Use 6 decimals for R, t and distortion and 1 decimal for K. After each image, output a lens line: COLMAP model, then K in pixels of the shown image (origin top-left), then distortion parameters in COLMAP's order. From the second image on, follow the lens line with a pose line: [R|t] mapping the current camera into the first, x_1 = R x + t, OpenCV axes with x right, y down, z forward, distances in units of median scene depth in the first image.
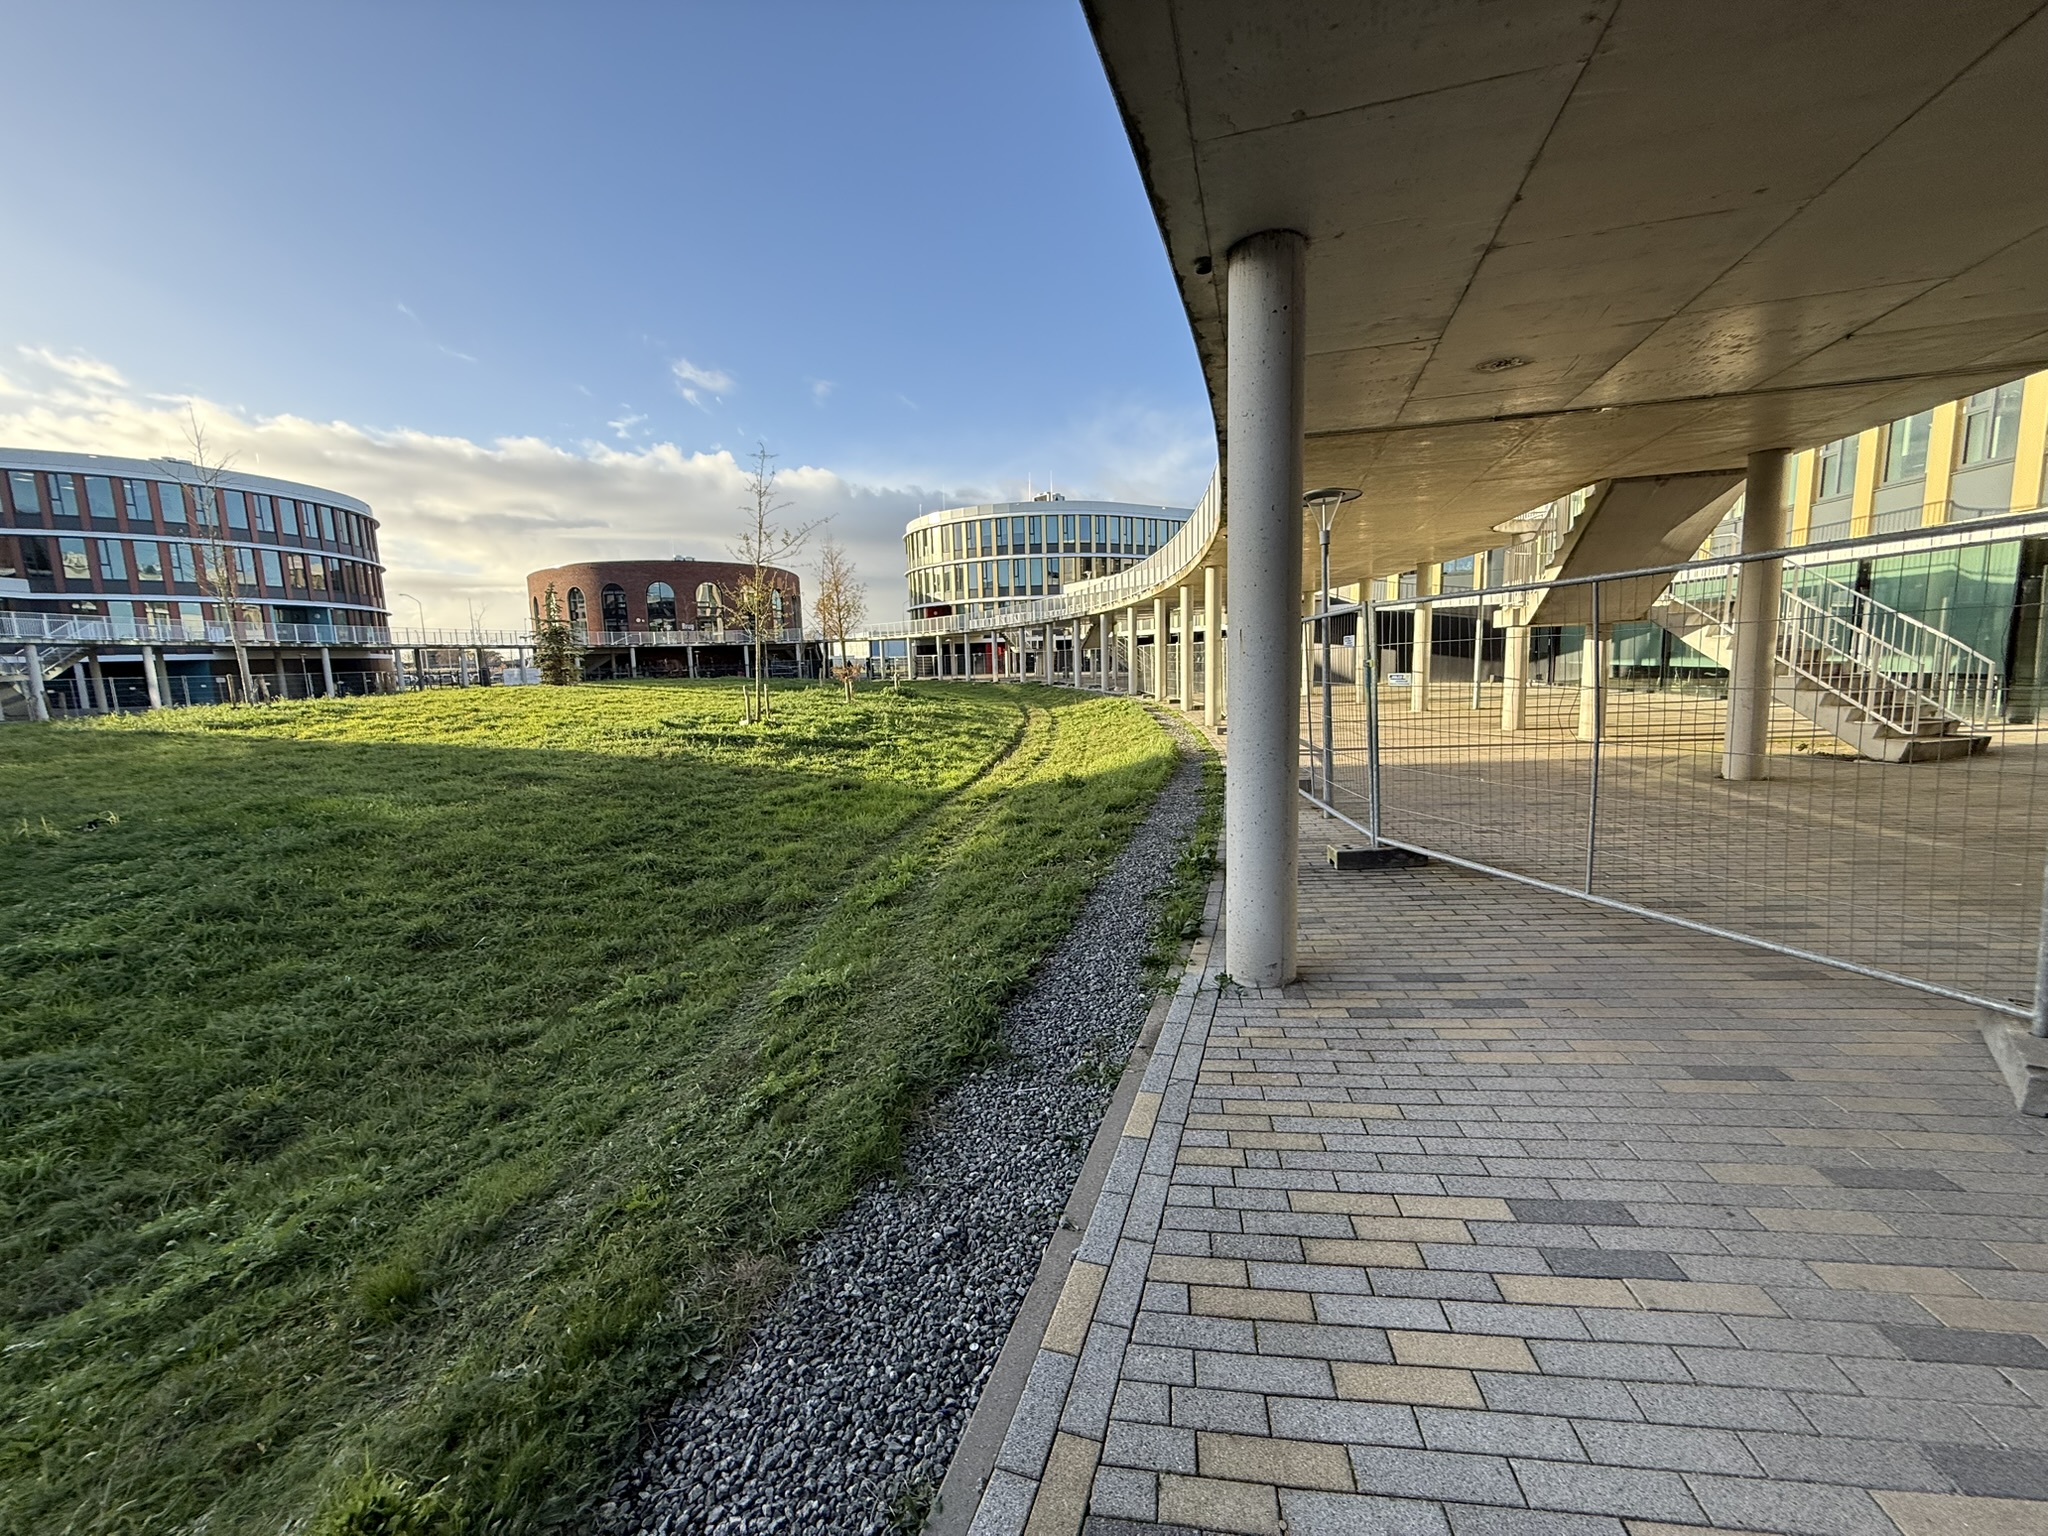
lens RADIAL K [[809.2, 0, 1010.0], [0, 809.2, 765.3], [0, 0, 1]] dist [0.003189, -0.001137]
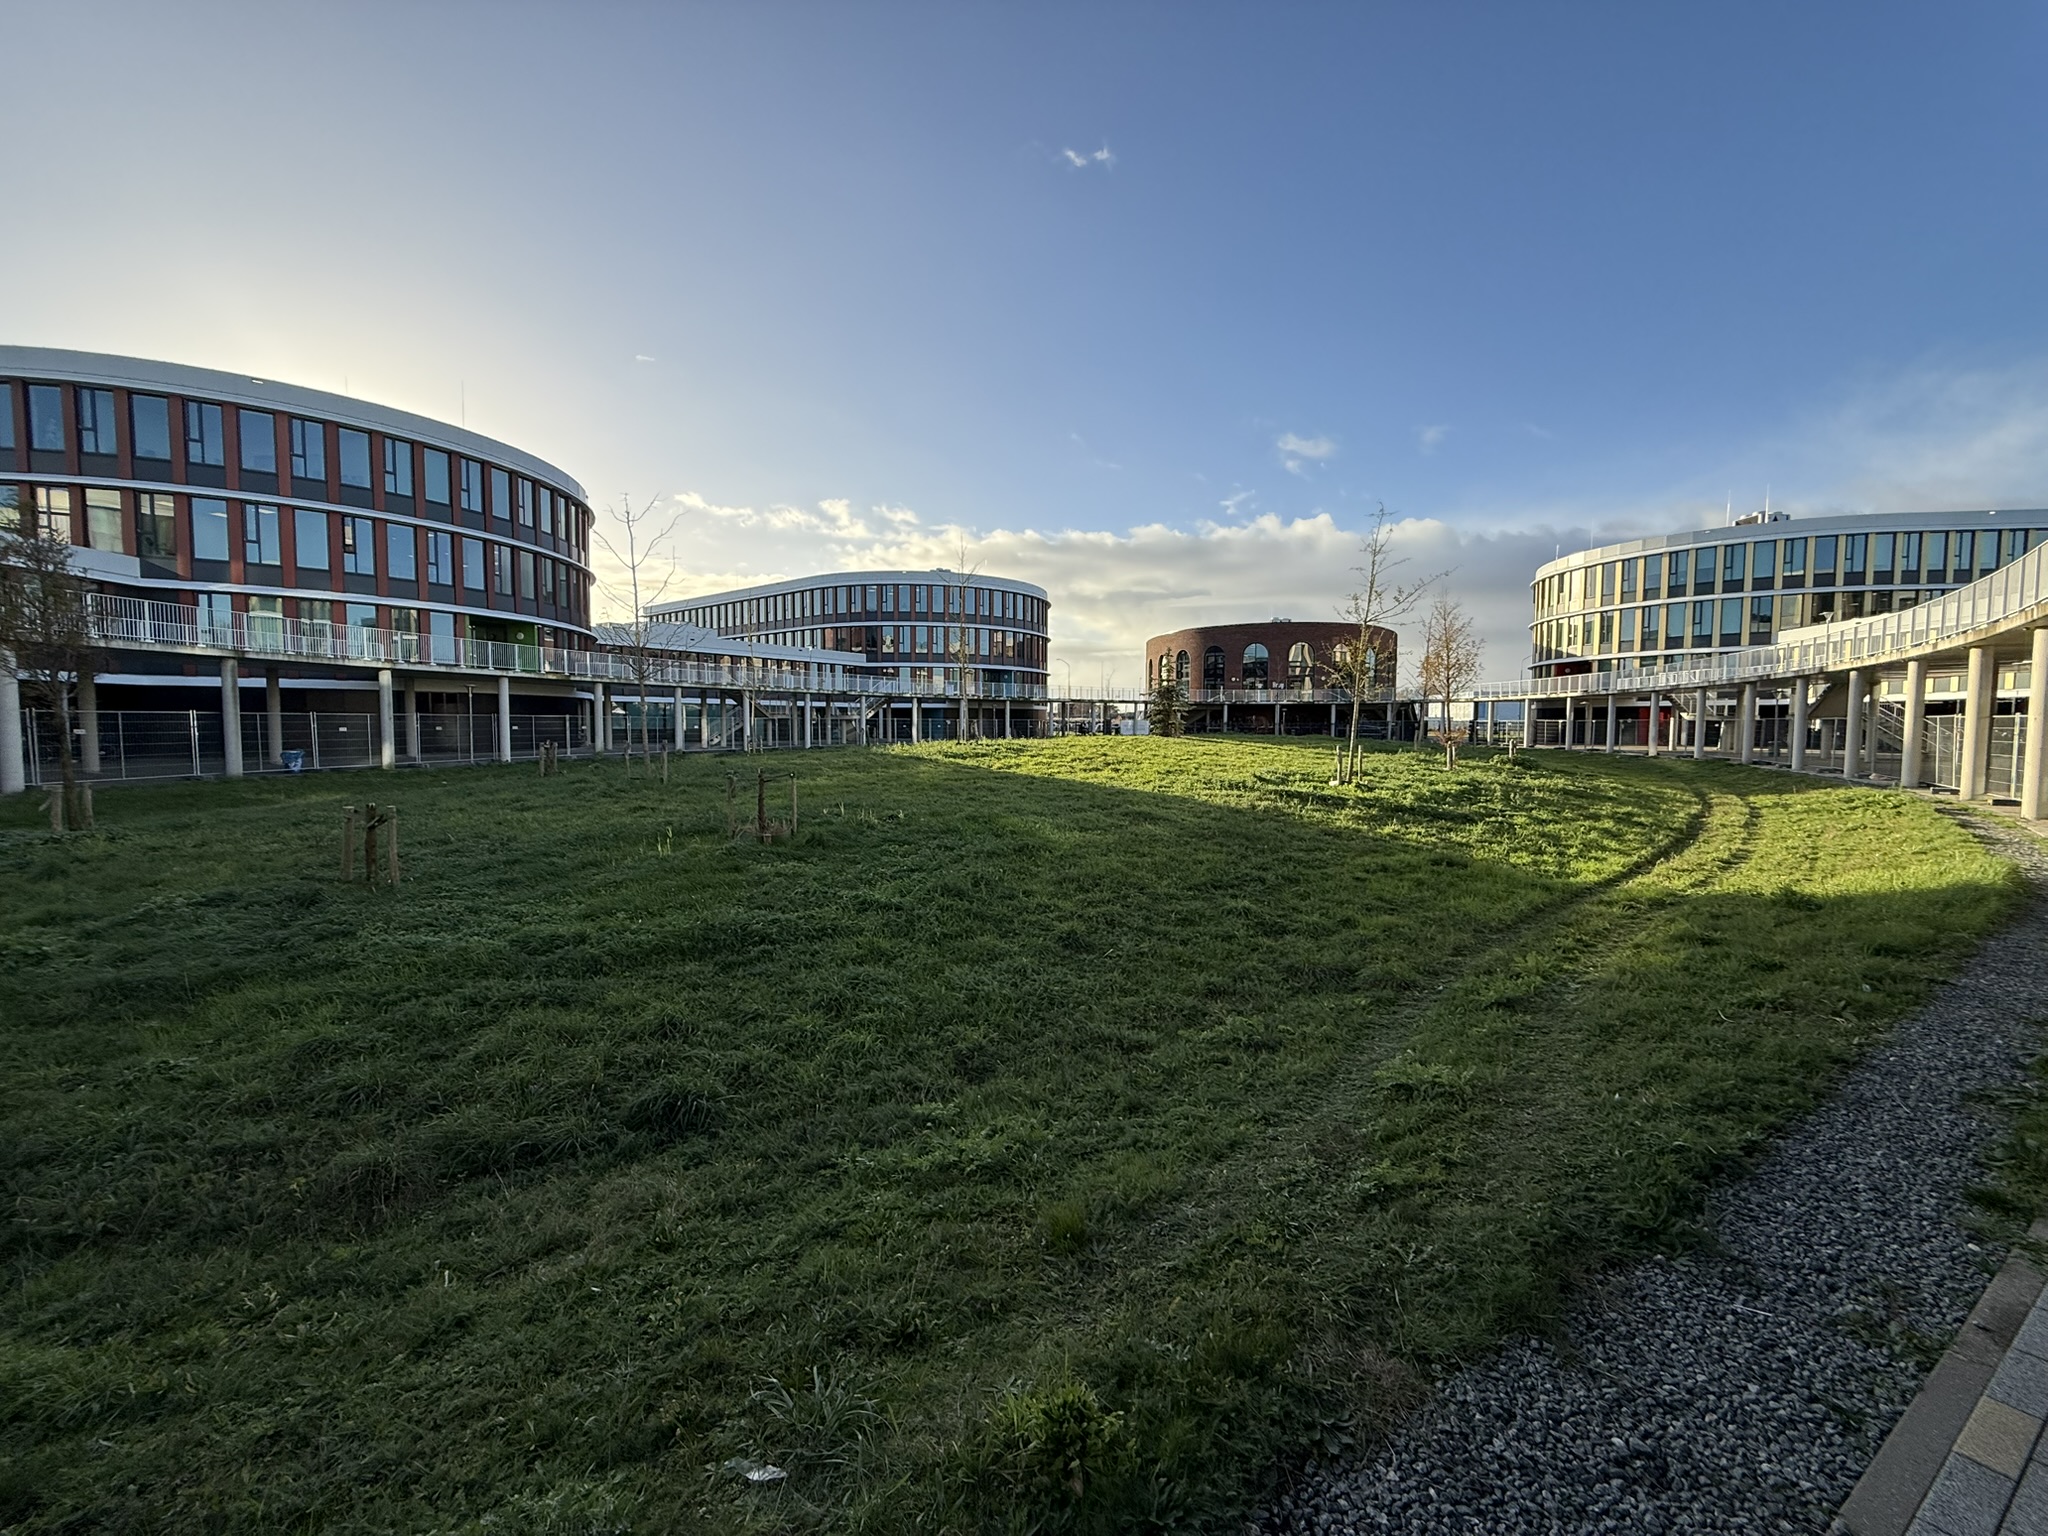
lens RADIAL K [[809.2, 0, 1018.0], [0, 809.2, 763.0], [0, 0, 1]] dist [0.003189, -0.001137]
pose [[0.777204, 0.063776, -0.626009, -0.021837], [-0.109780, 0.993336, -0.035095, -0.000380], [0.619599, 0.095999, 0.779026, -0.016949]]
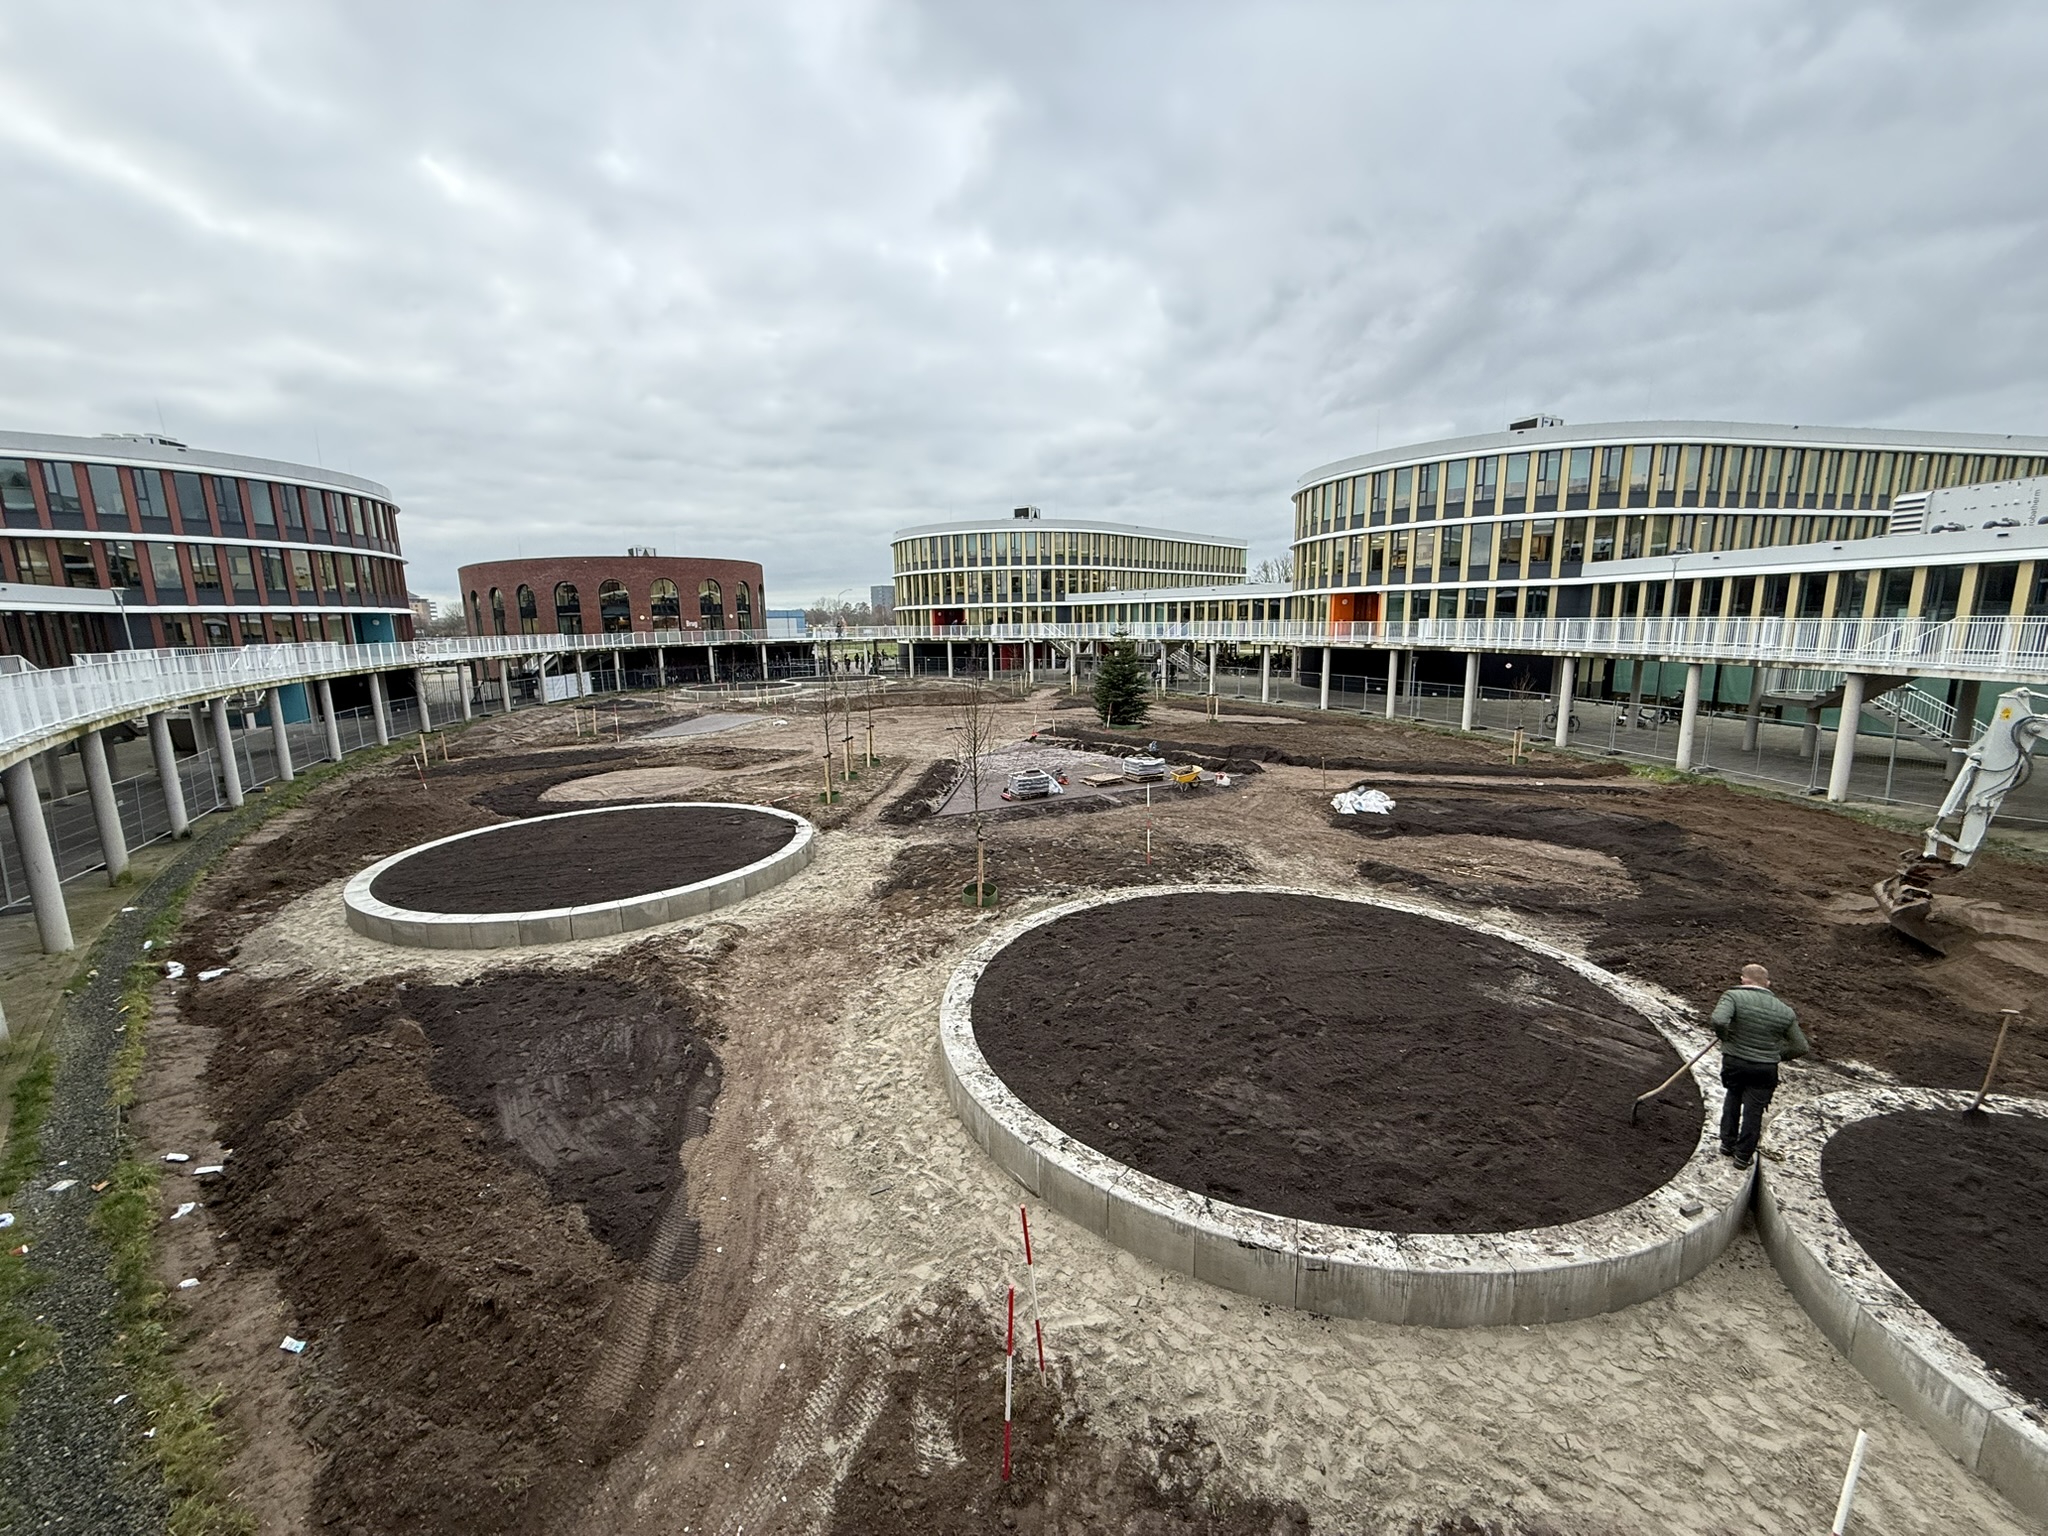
lens RADIAL K [[809.2, 0, 1016.0], [0, 809.2, 767.4], [0, 0, 1]] dist [0.003189, -0.001137]
pose [[0.954812, -0.044734, 0.293825, -2.604507], [0.034716, 0.998627, 0.039225, -0.183298], [-0.295176, -0.027252, 0.955054, -0.577331]]
